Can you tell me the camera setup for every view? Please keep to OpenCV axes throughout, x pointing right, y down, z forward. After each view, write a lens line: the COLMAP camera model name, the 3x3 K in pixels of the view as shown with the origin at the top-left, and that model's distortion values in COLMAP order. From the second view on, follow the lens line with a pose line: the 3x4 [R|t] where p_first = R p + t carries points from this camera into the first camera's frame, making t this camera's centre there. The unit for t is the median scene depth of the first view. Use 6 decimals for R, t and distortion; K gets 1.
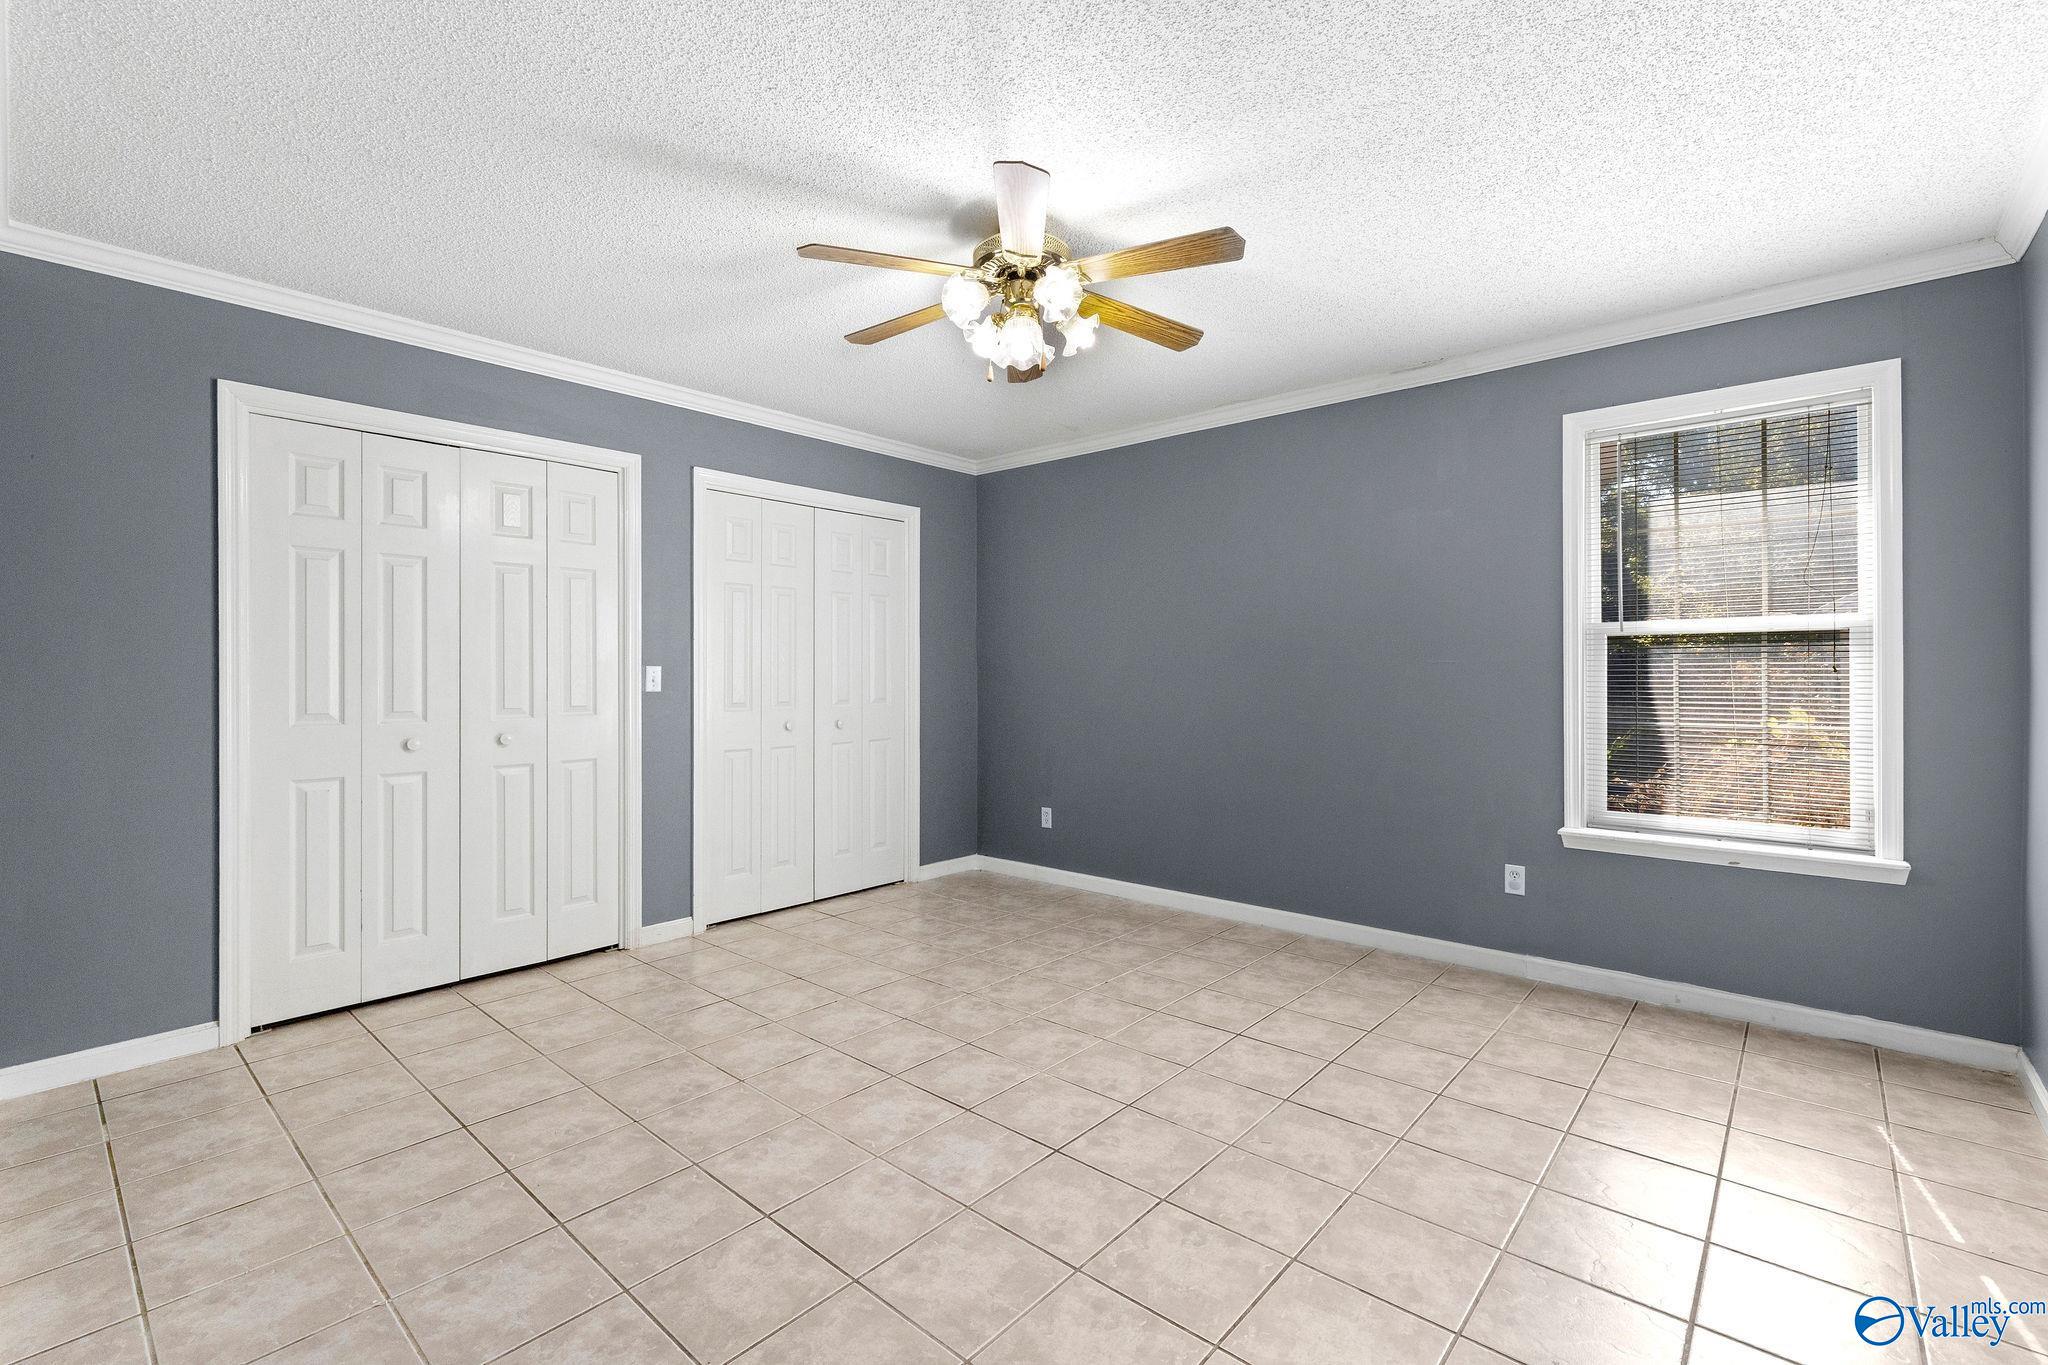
lens RADIAL K [[902.7, 0, 1021.6], [0, 902.7, 672.7], [0, 0, 1]] dist [-0.002390, 0.000012]
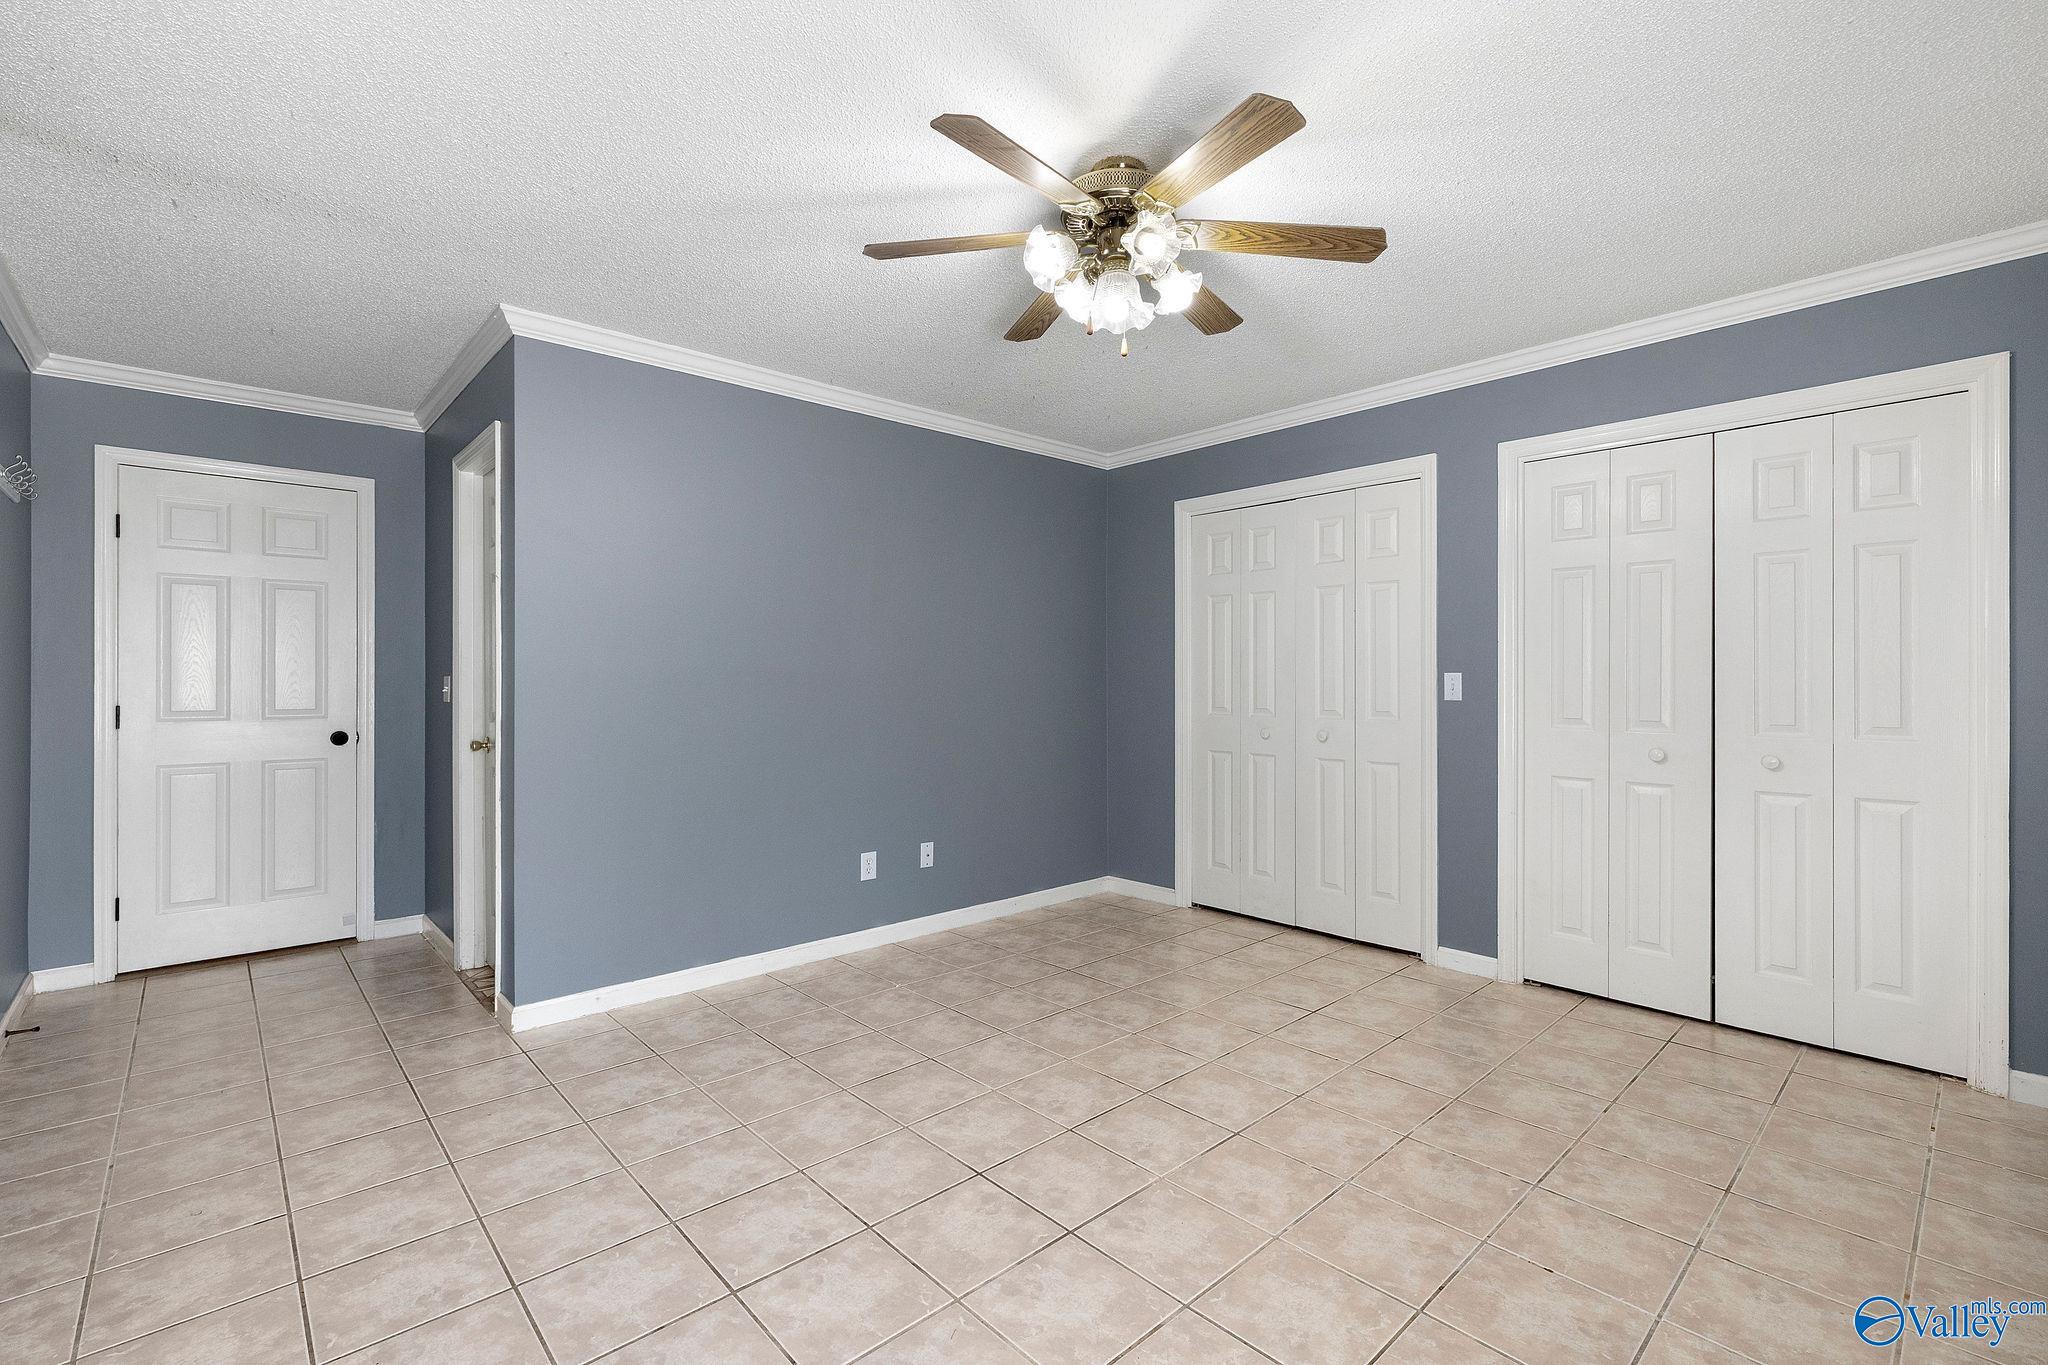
lens RADIAL K [[902.7, 0, 1021.6], [0, 902.7, 672.7], [0, 0, 1]] dist [-0.002390, 0.000012]
pose [[-0.112317, -0.004464, -0.993662, 0.710795], [-0.000016, 0.999990, -0.004490, -0.003931], [0.993672, -0.000489, -0.112316, 0.819204]]
